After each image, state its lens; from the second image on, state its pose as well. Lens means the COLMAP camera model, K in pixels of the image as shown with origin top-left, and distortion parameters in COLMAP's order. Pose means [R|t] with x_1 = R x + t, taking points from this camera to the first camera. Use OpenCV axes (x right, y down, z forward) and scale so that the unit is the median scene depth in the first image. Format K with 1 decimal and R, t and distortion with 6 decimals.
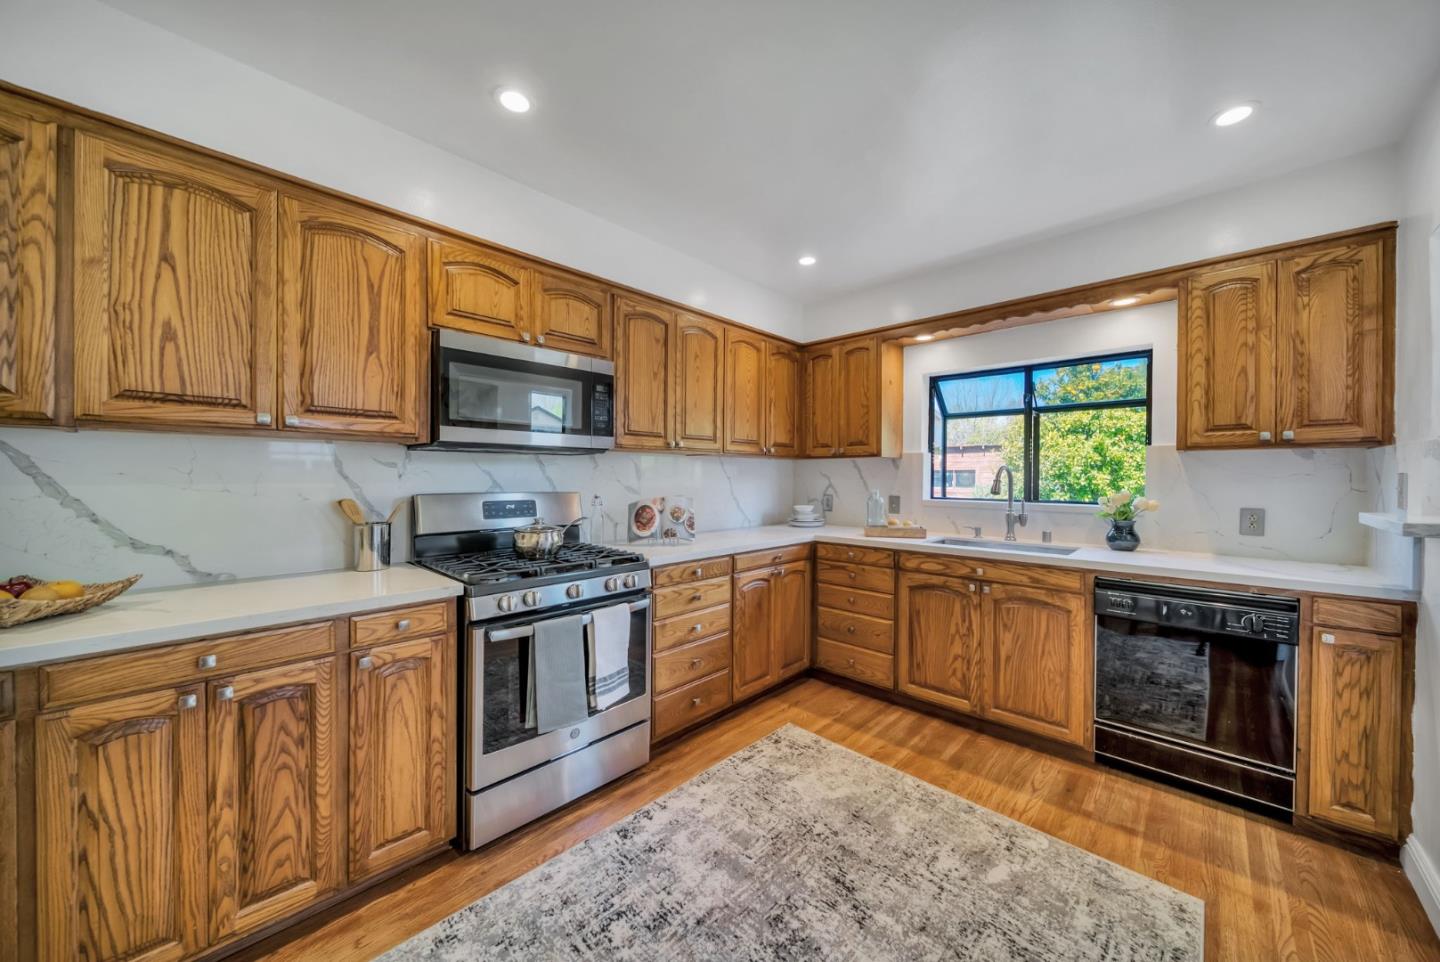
lens RADIAL K [[524.9, 0, 733.7], [0, 524.9, 483.1], [0, 0, 1]] dist [0.002619, -0.001001]
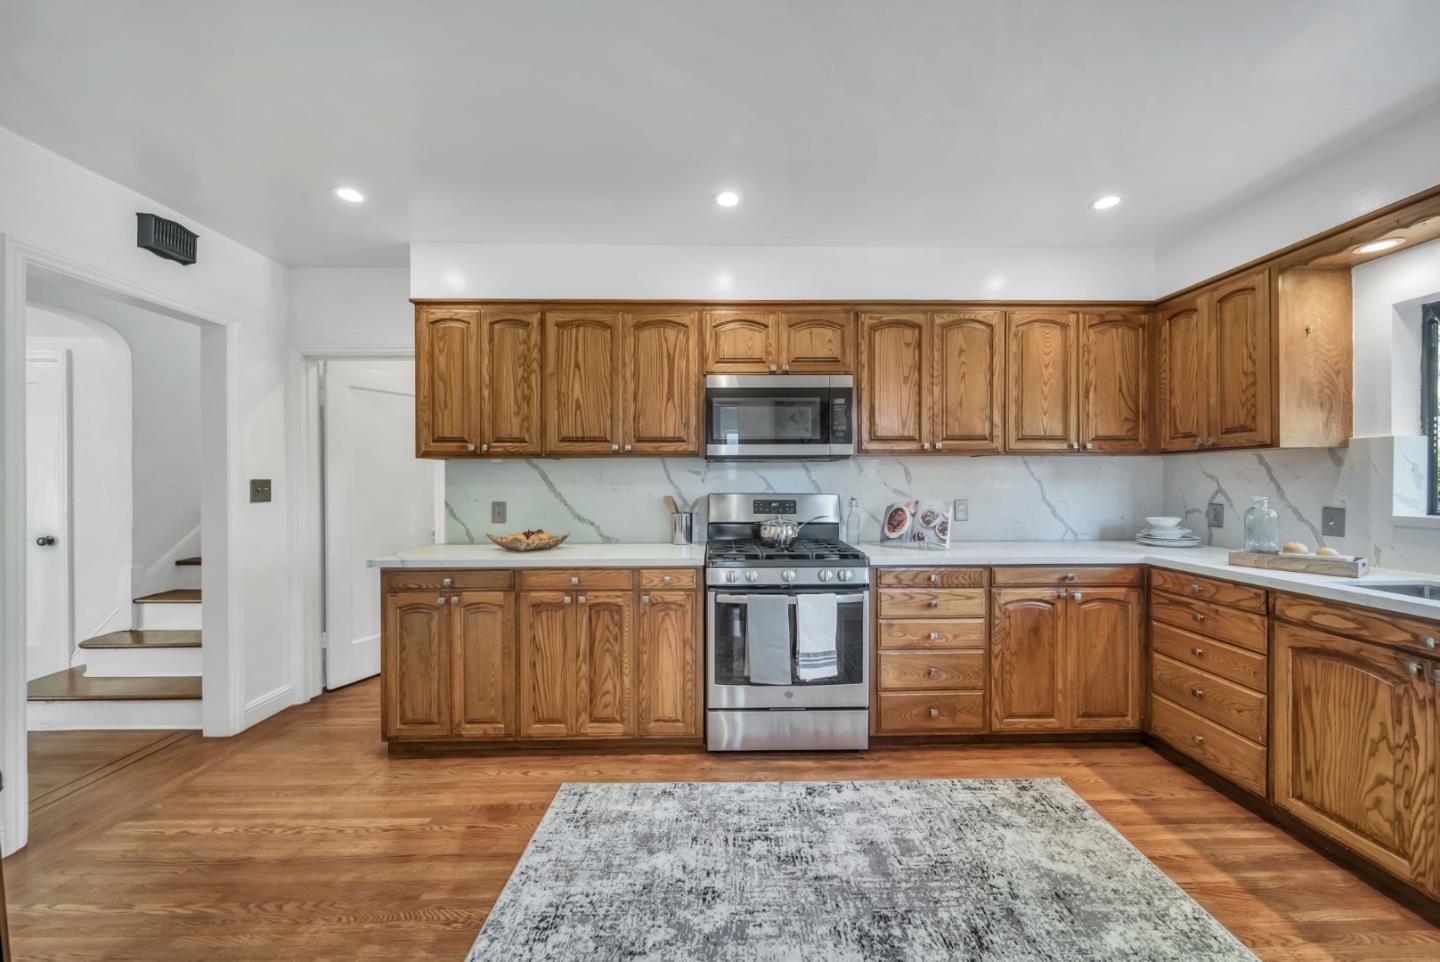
lens RADIAL K [[524.9, 0, 712.4], [0, 524.9, 484.7], [0, 0, 1]] dist [0.002619, -0.001001]
pose [[0.685475, -0.000137, -0.728096, 0.370351], [-0.003593, 0.999987, -0.003570, 0.002442], [0.728087, 0.005063, 0.685466, 0.041876]]
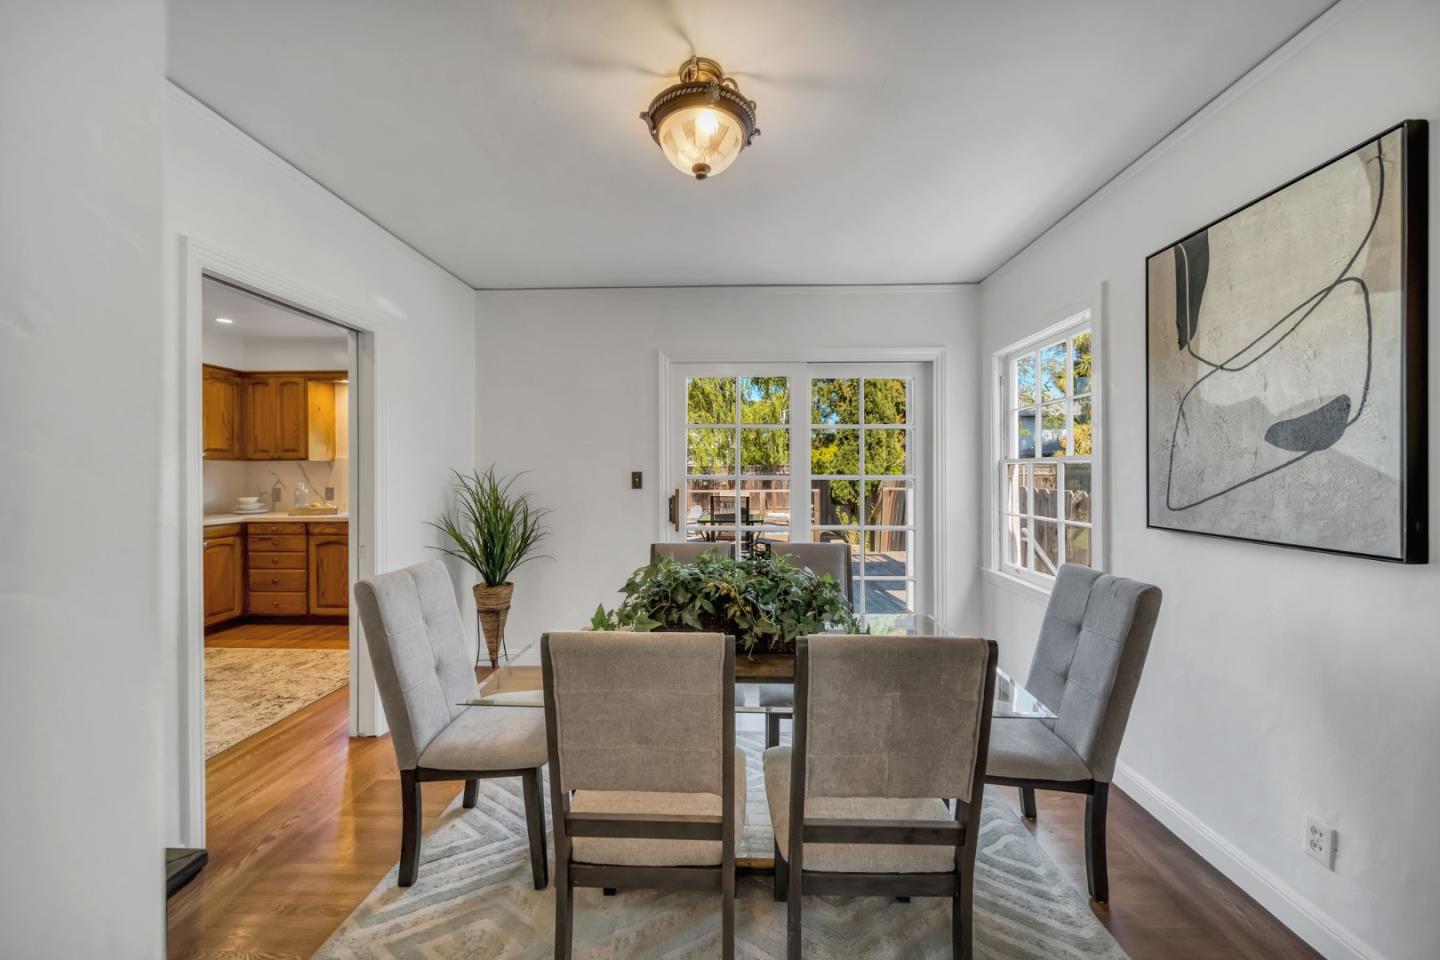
lens RADIAL K [[524.9, 0, 735.3], [0, 524.9, 478.7], [0, 0, 1]] dist [0.002619, -0.001001]
pose [[0.756446, -0.006190, 0.654027, 0.301501], [0.013825, 0.999883, -0.006526, 0.034583], [-0.653910, 0.013978, 0.756443, -1.145803]]
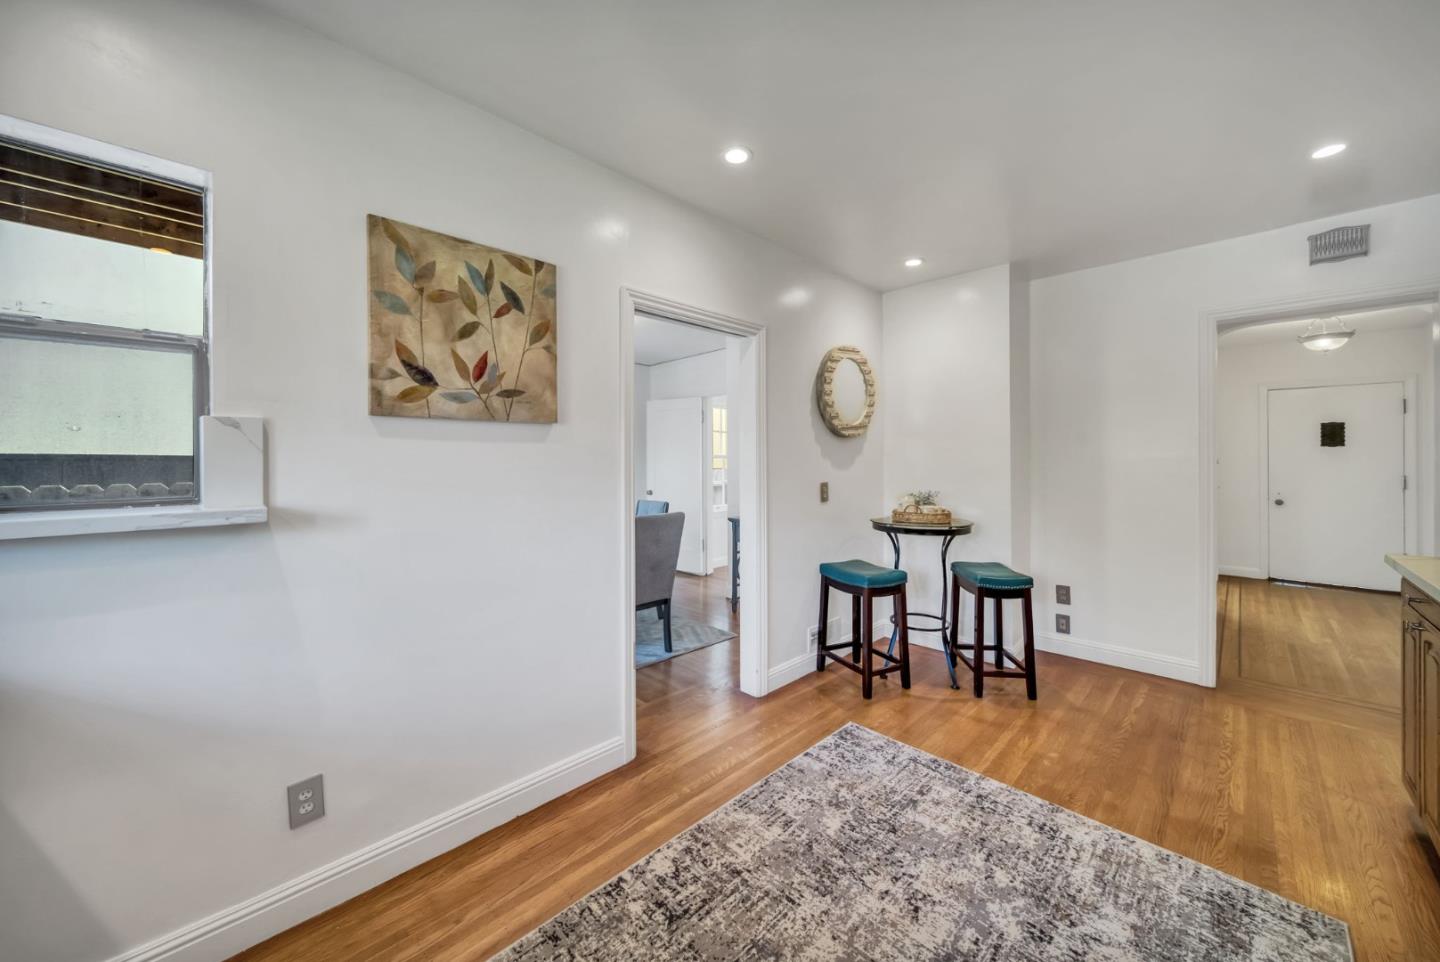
lens RADIAL K [[534.6, 0, 749.1], [0, 534.6, 452.3], [0, 0, 1]] dist [-0.000990, -0.000278]
pose [[-0.999977, -0.001146, -0.006653, 0.209443], [-0.001171, 0.999992, 0.003741, -0.019069], [0.006649, 0.003749, -0.999971, 1.095685]]
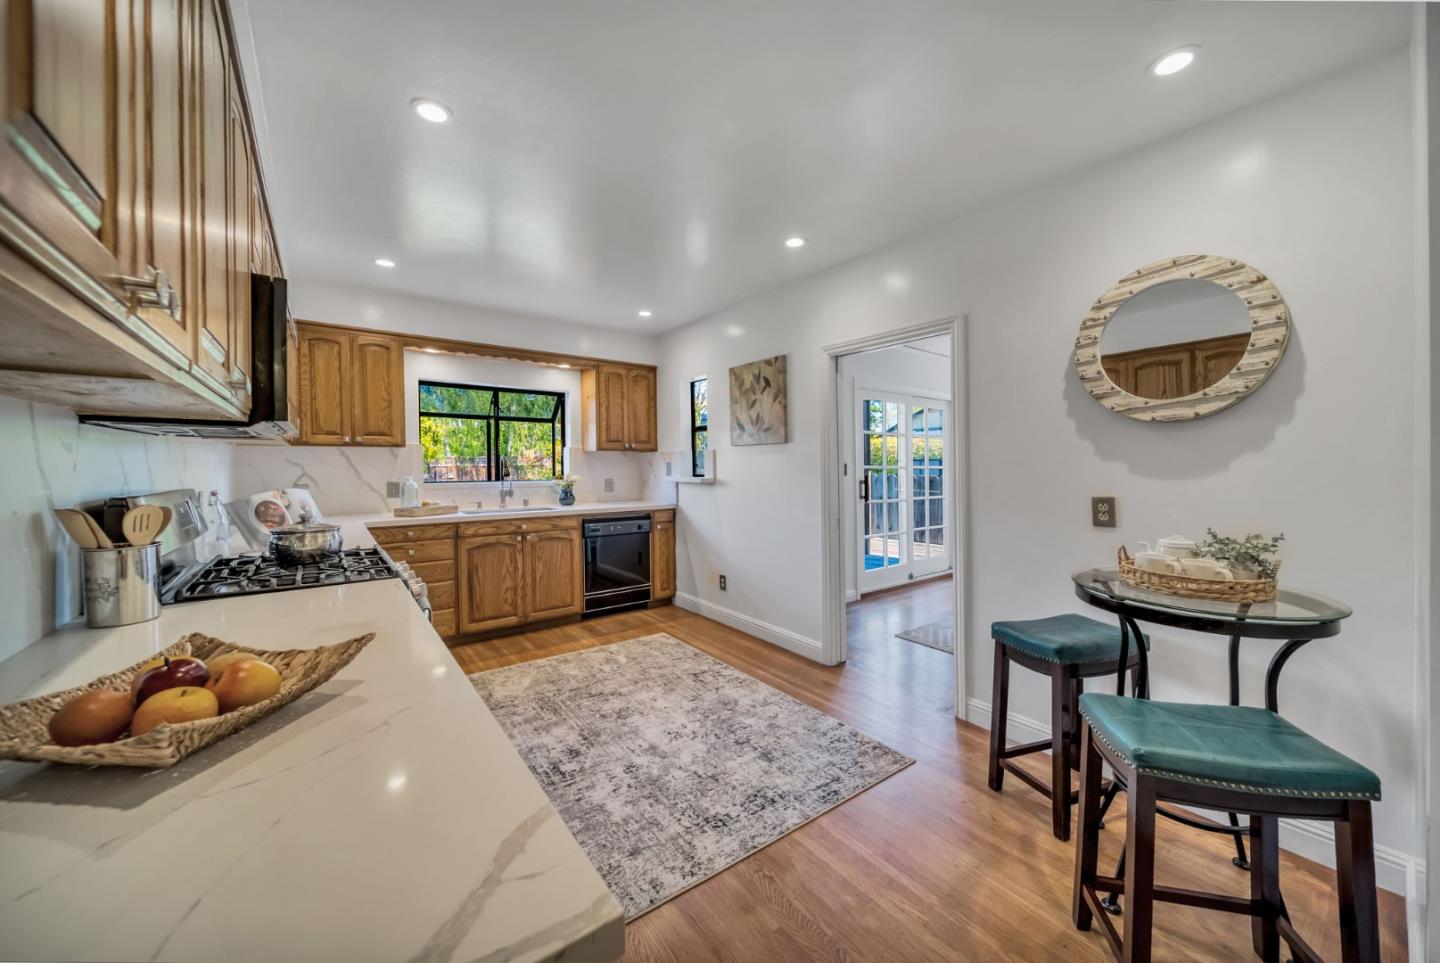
lens RADIAL K [[524.9, 0, 725.1], [0, 524.9, 472.5], [0, 0, 1]] dist [0.002619, -0.001001]
pose [[0.163832, -0.016531, 0.986350, -0.979799], [0.016276, 0.999769, 0.014053, 0.000034], [-0.986354, 0.013752, 0.164063, 0.185951]]
